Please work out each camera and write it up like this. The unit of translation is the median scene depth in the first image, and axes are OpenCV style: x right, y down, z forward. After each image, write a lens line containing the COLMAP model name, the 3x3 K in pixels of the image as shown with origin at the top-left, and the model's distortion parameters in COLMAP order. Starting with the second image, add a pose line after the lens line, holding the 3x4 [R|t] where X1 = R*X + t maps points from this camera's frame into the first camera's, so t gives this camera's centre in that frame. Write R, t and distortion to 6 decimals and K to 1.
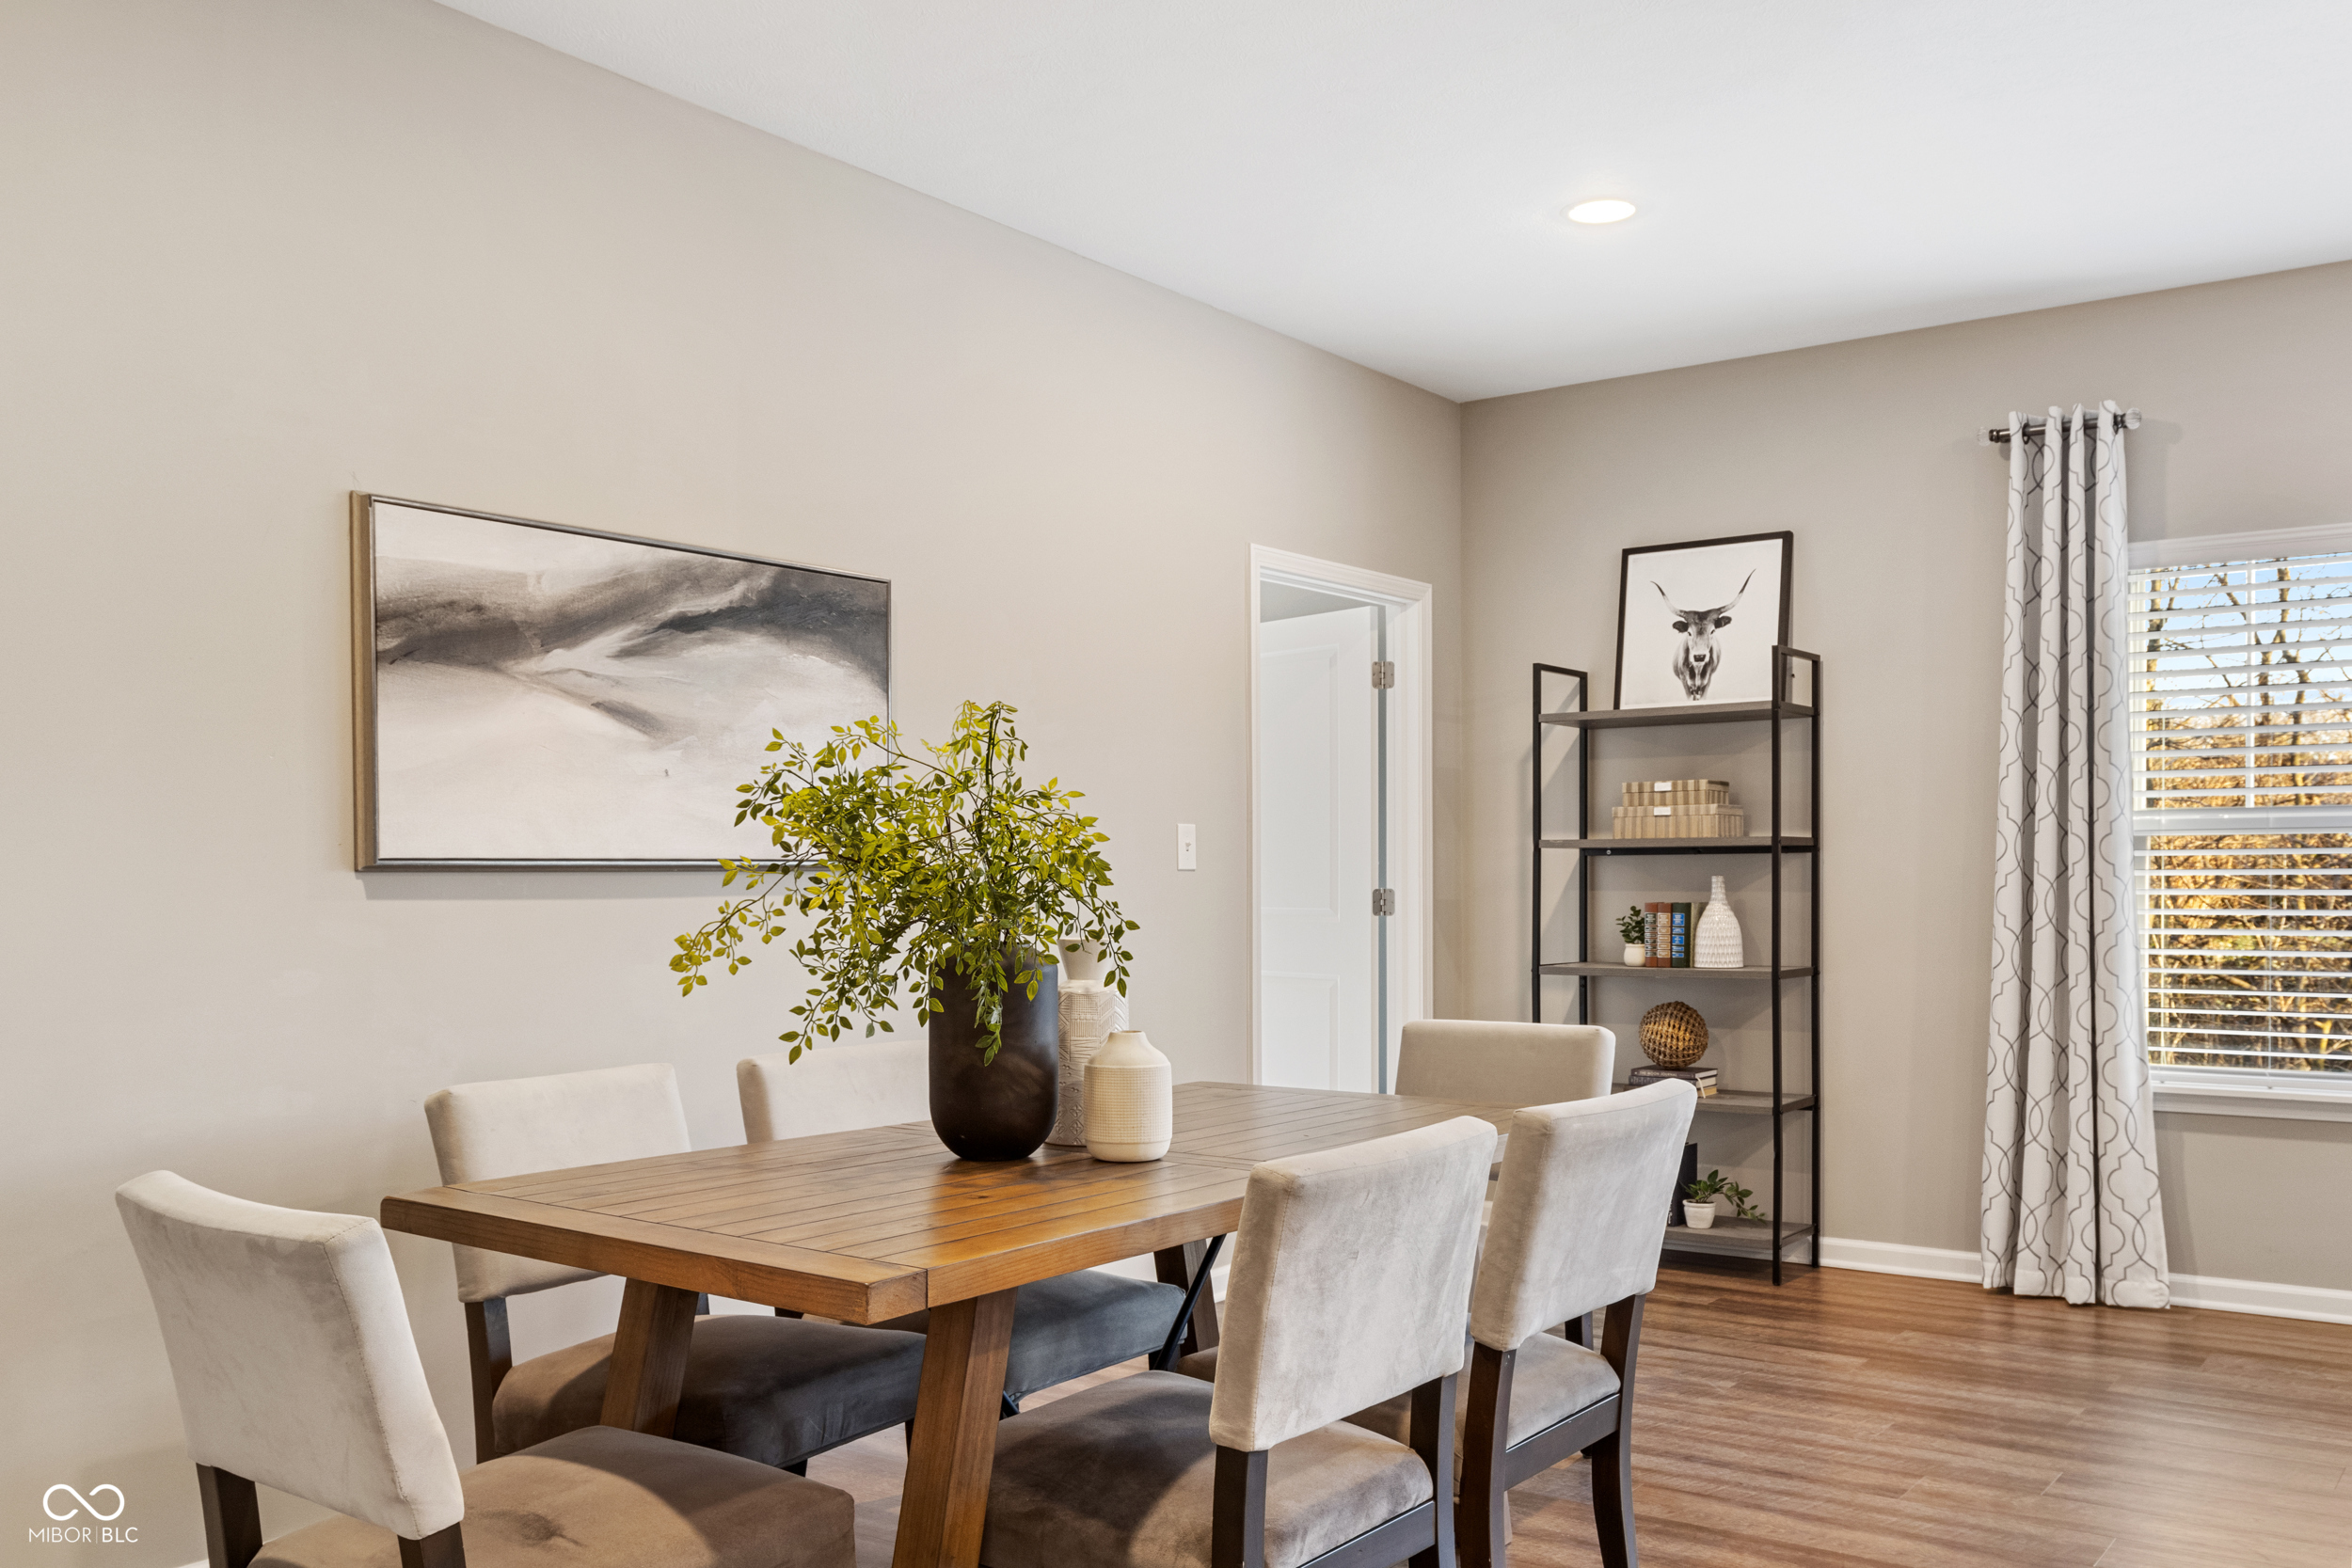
lens RADIAL K [[2049.0, 0, 1175.7], [0, 2049.0, 911.2], [0, 0, 1]] dist [0.001515, 0.001044]
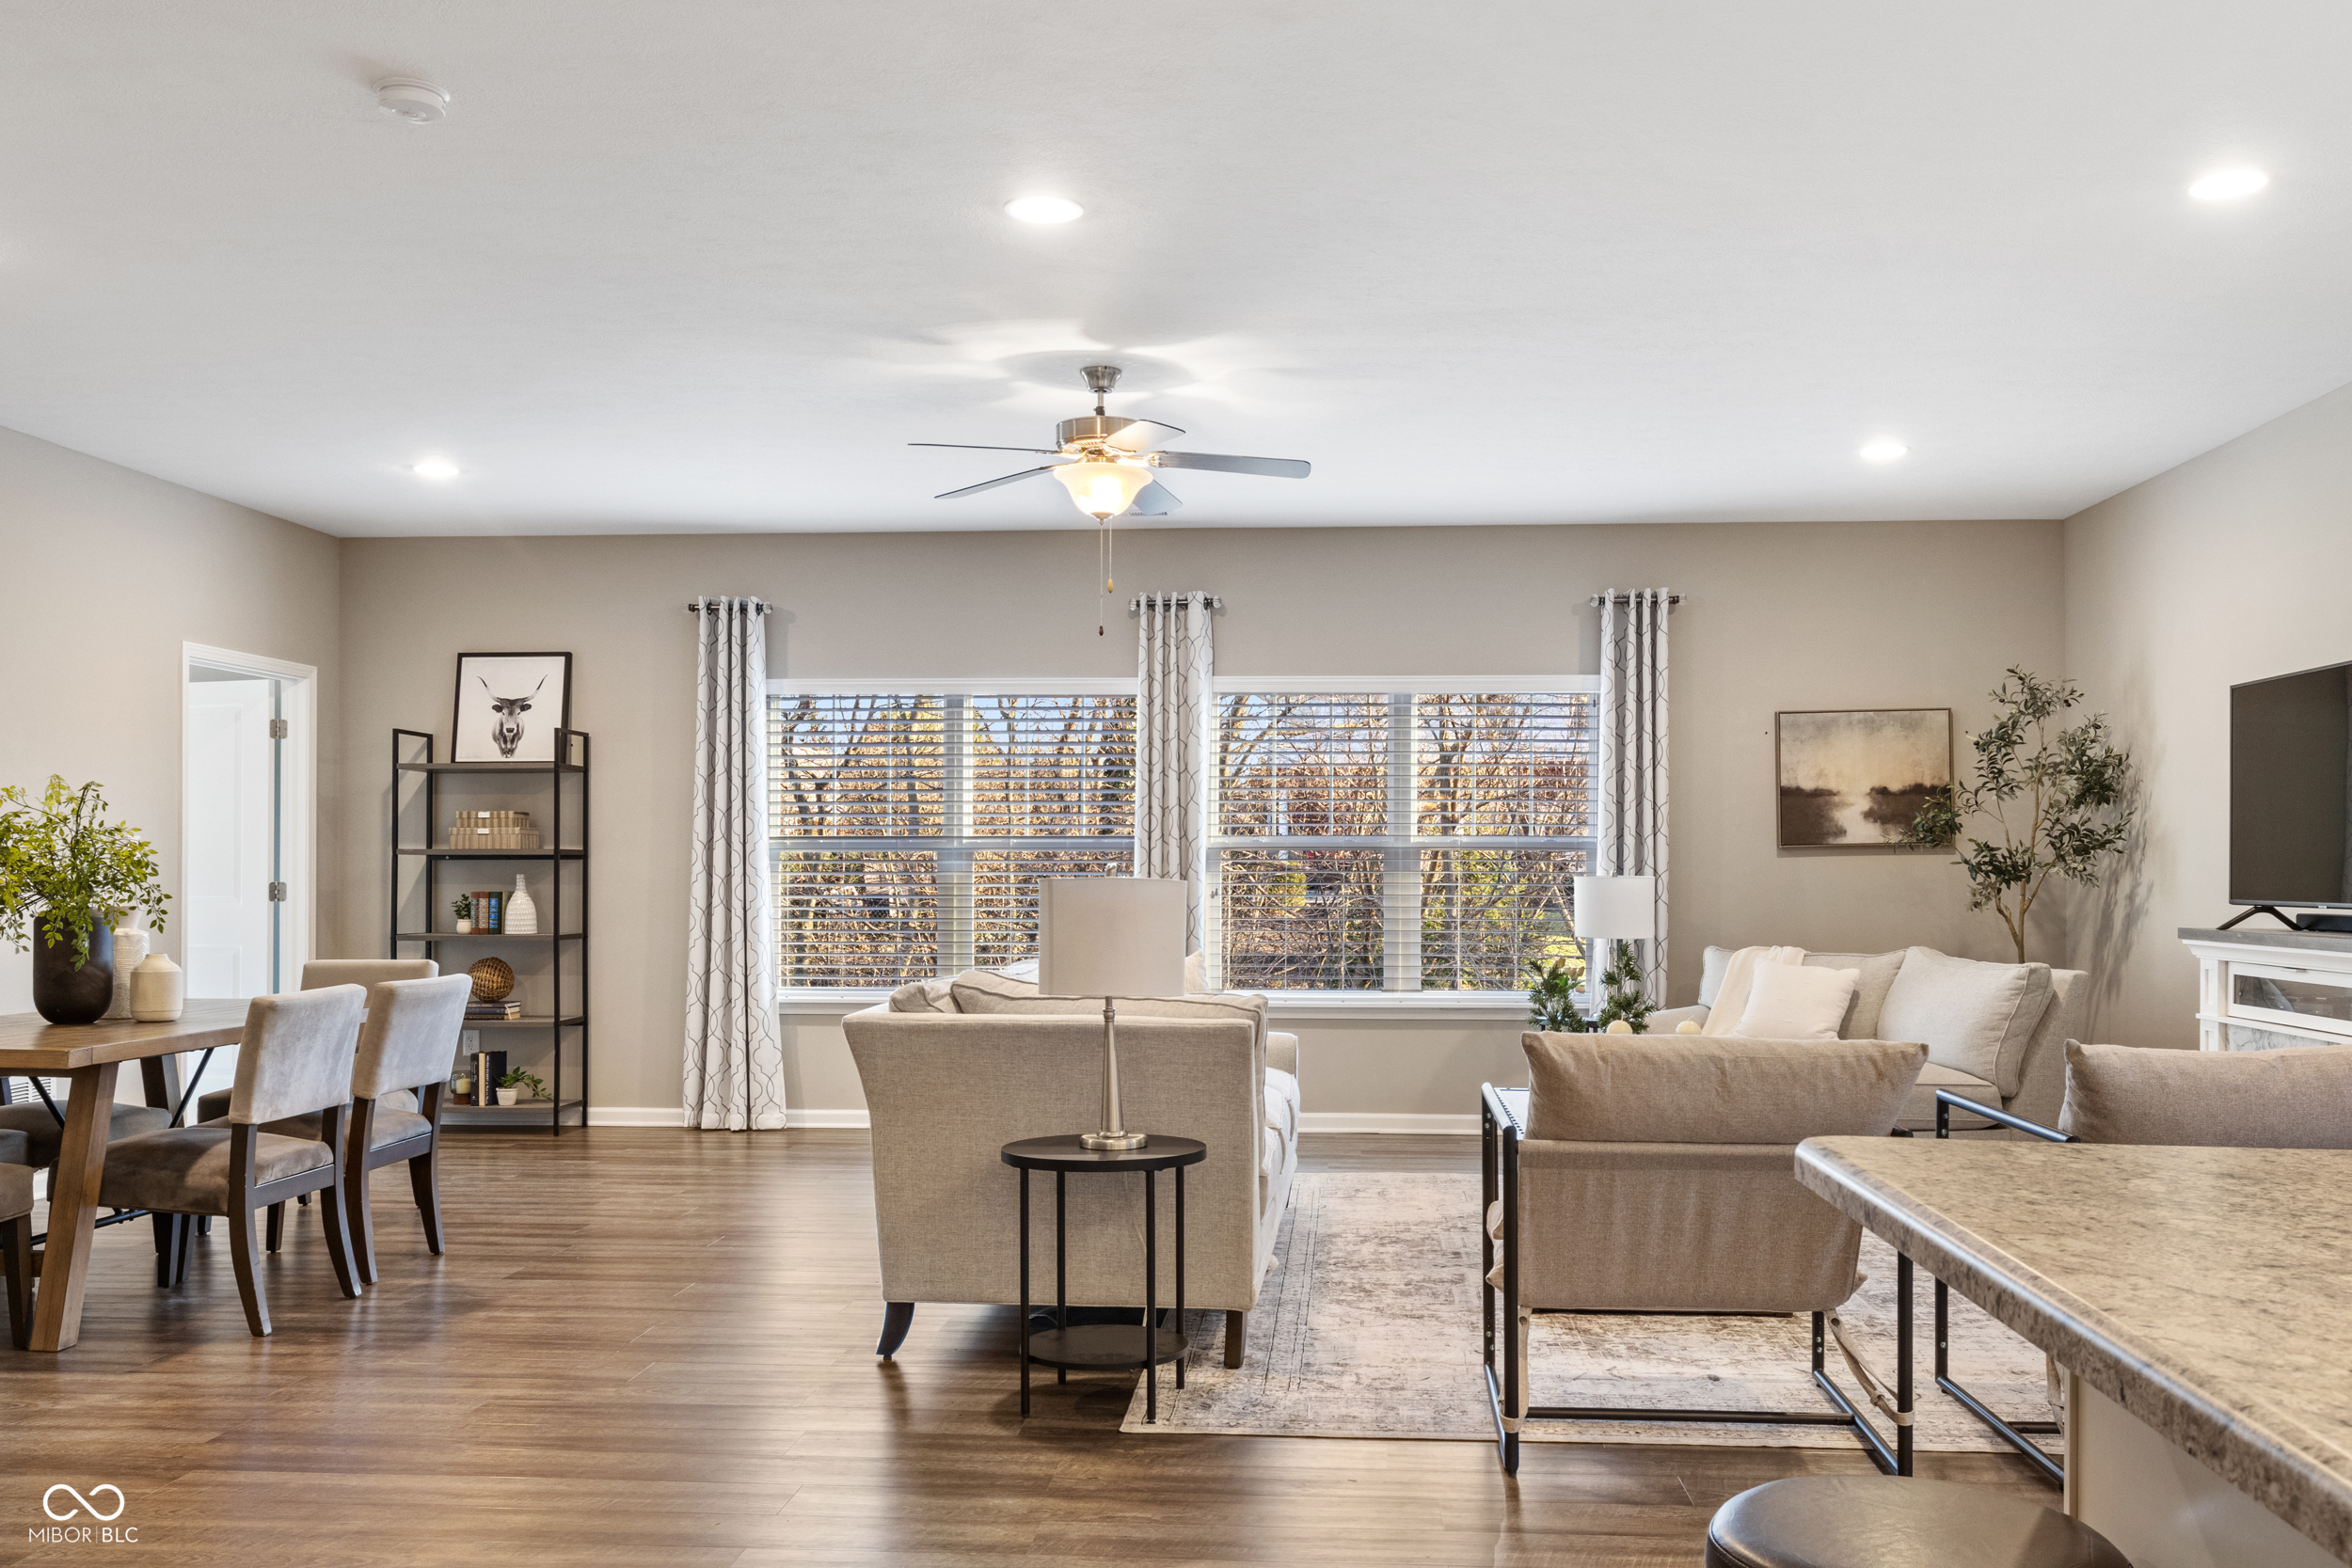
lens RADIAL K [[1903.7, 0, 1182.7], [0, 1903.7, 858.9], [0, 0, 1]] dist [-0.000072, -0.002106]
pose [[0.846126, 0.009420, 0.532900, -0.080900], [0.004631, 0.999676, -0.025026, 0.009954], [-0.532963, 0.023643, 0.845808, -0.504227]]
